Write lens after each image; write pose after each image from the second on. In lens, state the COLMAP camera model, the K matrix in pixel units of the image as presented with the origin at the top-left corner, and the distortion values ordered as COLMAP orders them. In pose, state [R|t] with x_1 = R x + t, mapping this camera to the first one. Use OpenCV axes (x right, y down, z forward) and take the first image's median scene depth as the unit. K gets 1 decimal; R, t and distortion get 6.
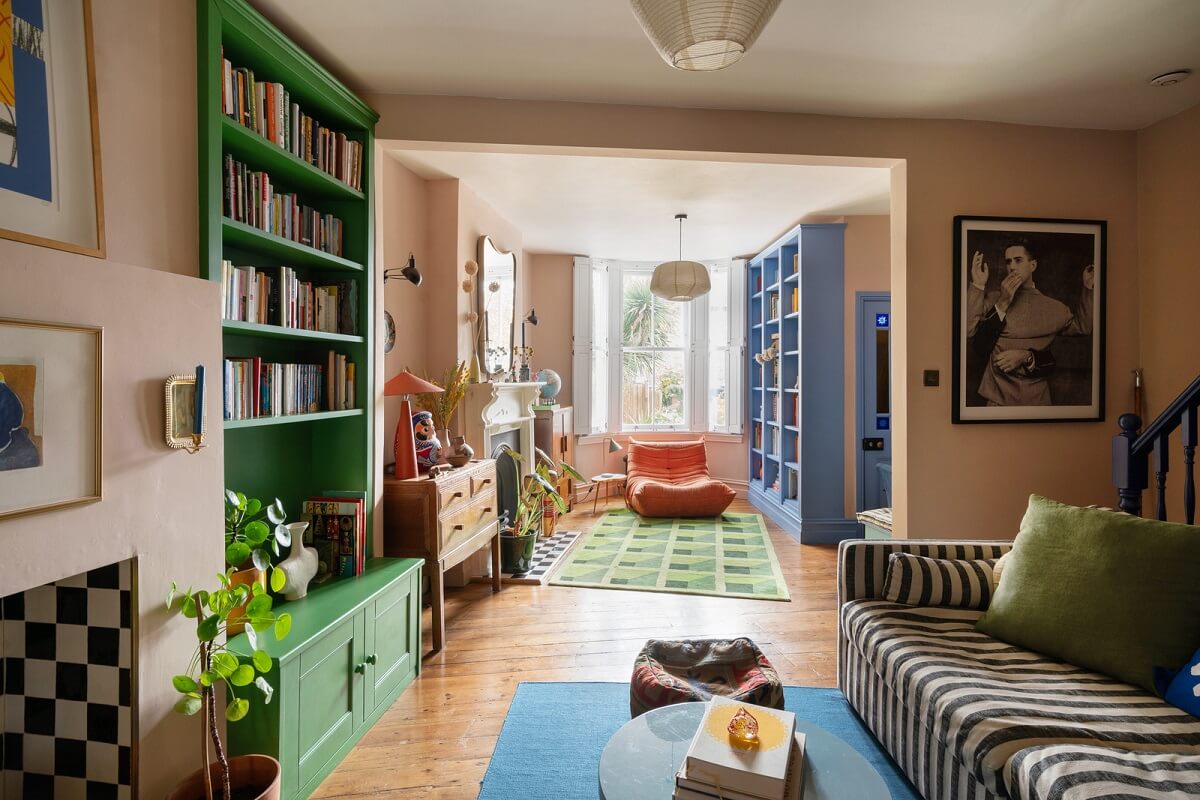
lens RADIAL K [[623.9, 0, 616.8], [0, 623.9, 362.6], [0, 0, 1]] dist [-0.011172, 0.003215]
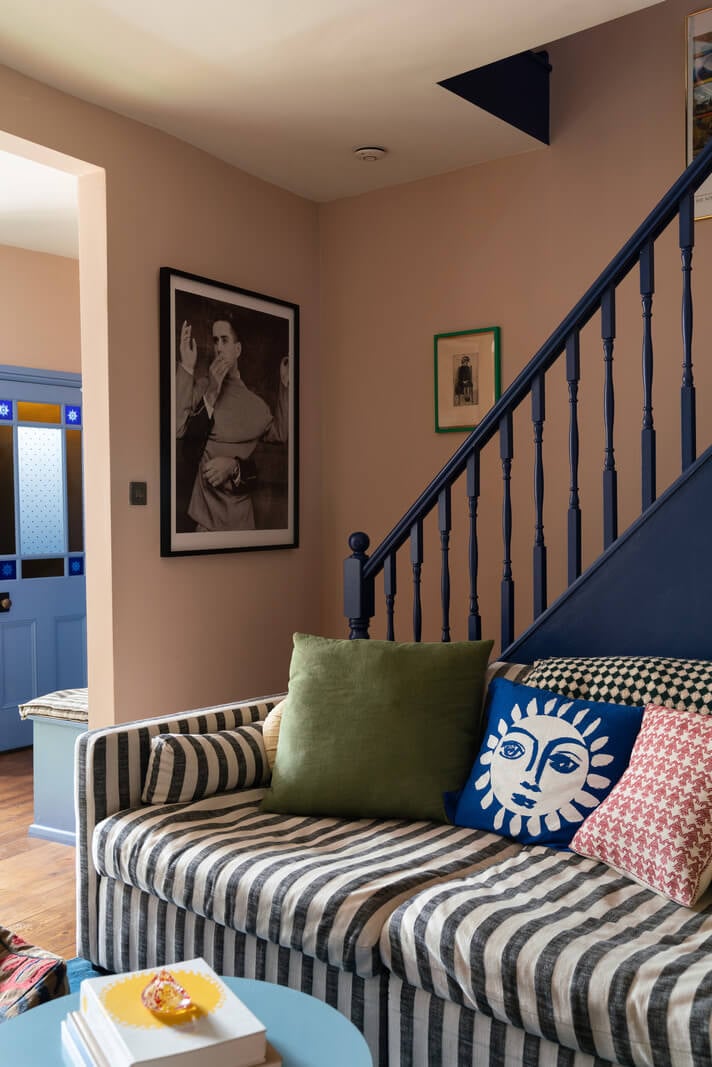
lens RADIAL K [[1004.2, 0, 363.6], [0, 1004.2, 532.2], [0, 0, 1]] dist [-0.009277, 0.000000]
pose [[0.638295, -0.024266, 0.769410, -0.277615], [-0.007835, 0.999246, 0.038014, 0.031697], [-0.769752, -0.030293, 0.637624, 0.107823]]
